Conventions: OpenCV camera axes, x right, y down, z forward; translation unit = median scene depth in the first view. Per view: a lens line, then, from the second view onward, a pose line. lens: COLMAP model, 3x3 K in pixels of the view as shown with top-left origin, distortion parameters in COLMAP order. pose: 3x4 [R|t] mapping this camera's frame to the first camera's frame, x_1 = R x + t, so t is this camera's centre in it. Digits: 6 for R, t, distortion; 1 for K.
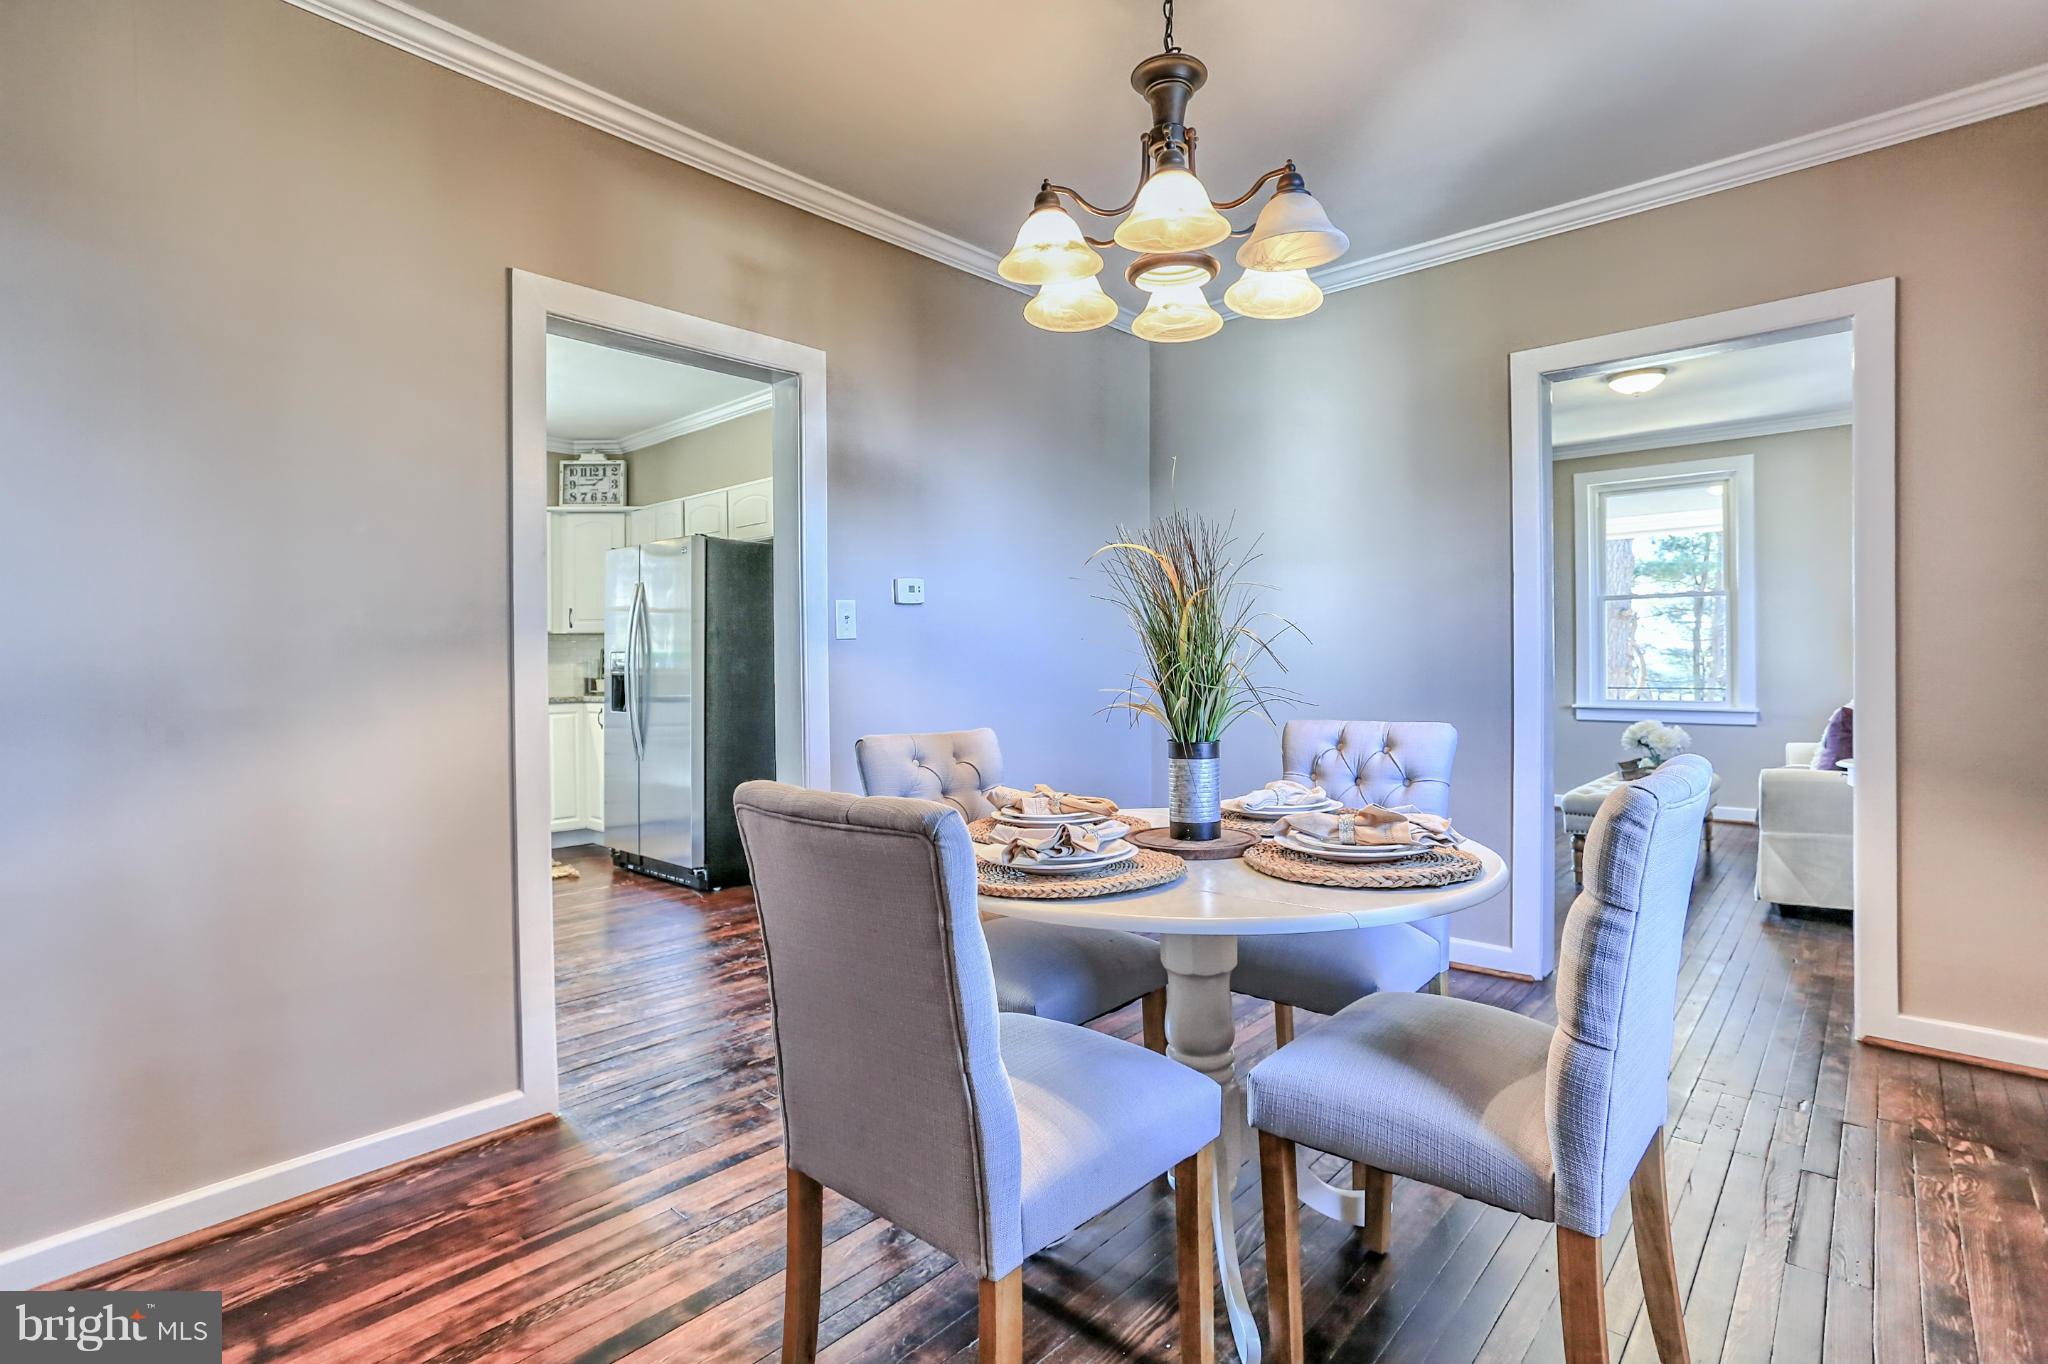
lens RADIAL K [[987.4, 0, 1015.1], [0, 987.4, 669.2], [0, 0, 1]] dist [-0.032312, 0.017692]
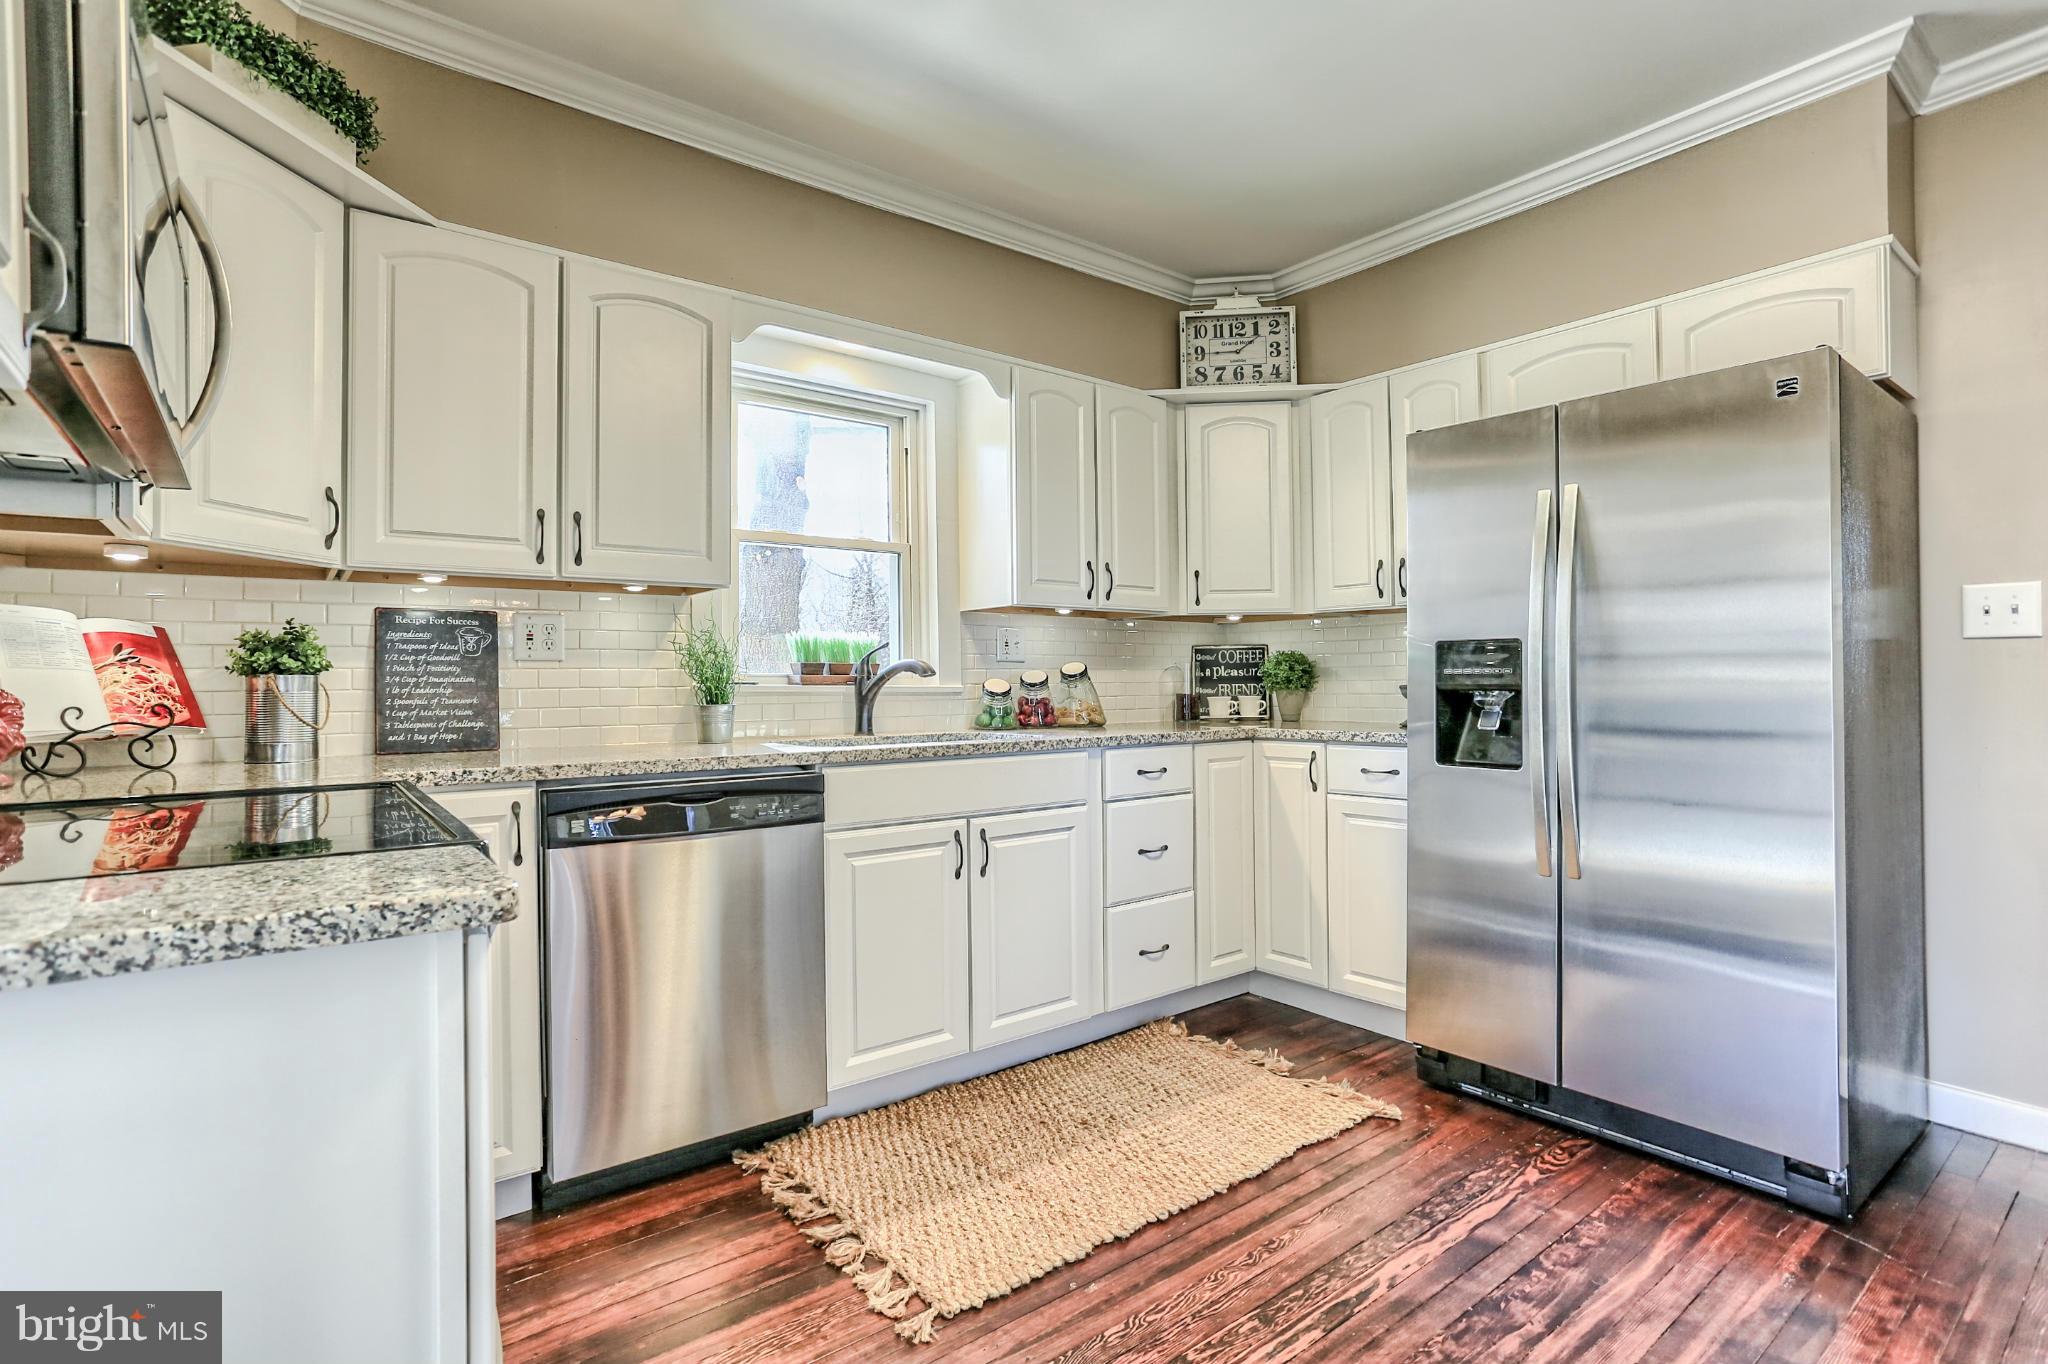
lens RADIAL K [[987.4, 0, 1016.2], [0, 987.4, 668.3], [0, 0, 1]] dist [-0.032312, 0.017692]
pose [[0.983571, -0.000795, -0.180519, -0.452650], [-0.000952, 0.999954, -0.009587, -0.000810], [0.180518, 0.009601, 0.983525, 0.424186]]
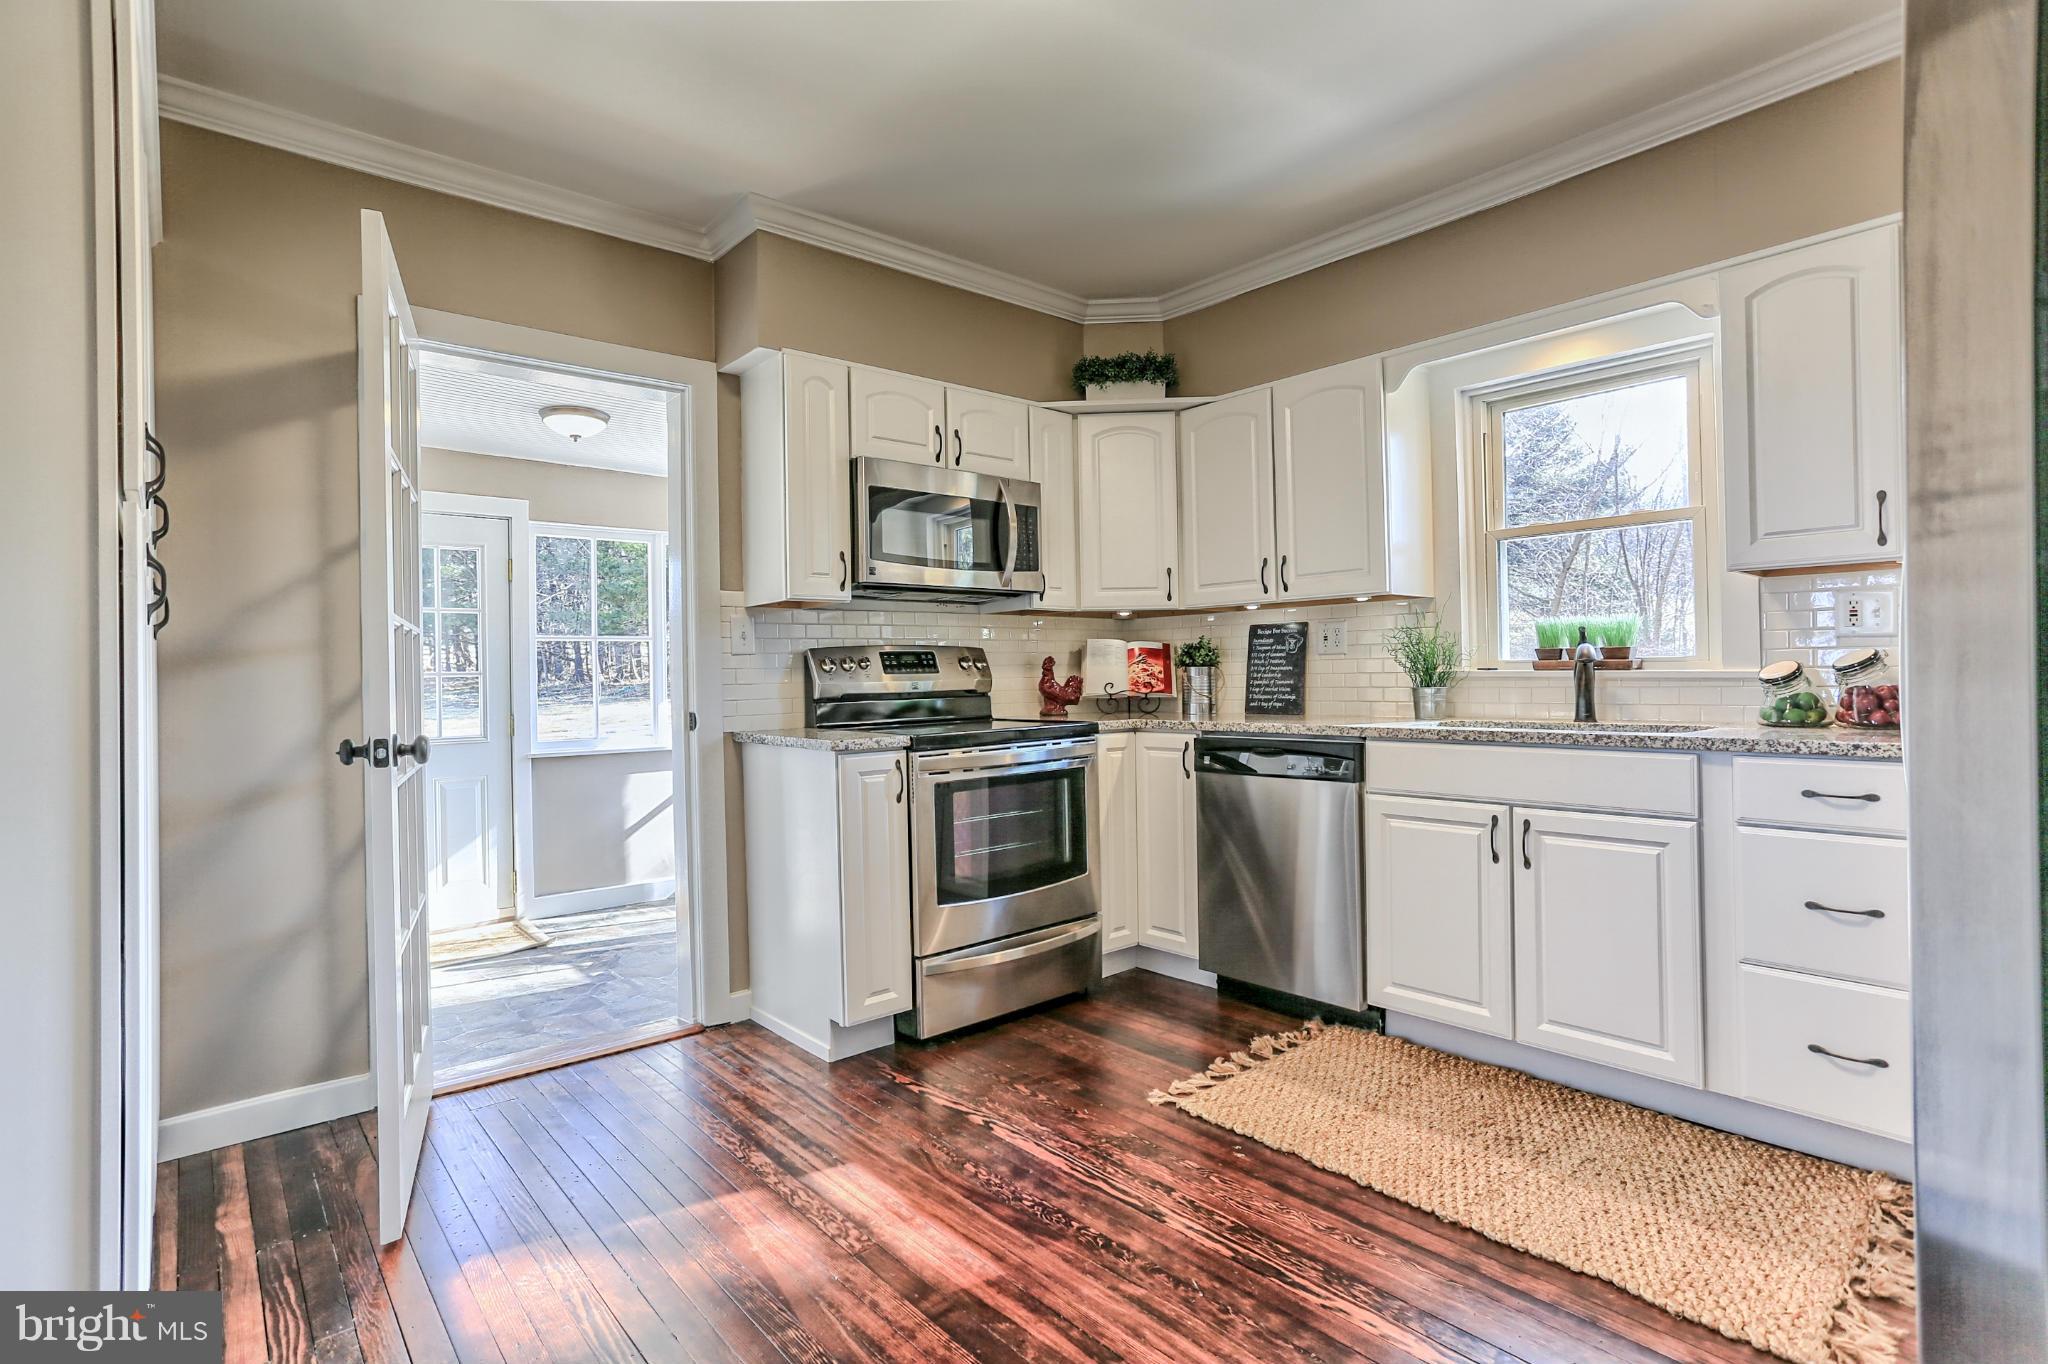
lens RADIAL K [[987.4, 0, 1018.8], [0, 987.4, 666.6], [0, 0, 1]] dist [-0.032312, 0.017692]
pose [[-0.123367, 0.003994, -0.992353, -0.115328], [0.022957, 0.999736, 0.001169, -0.005250], [0.992096, -0.022637, -0.123426, 0.677982]]
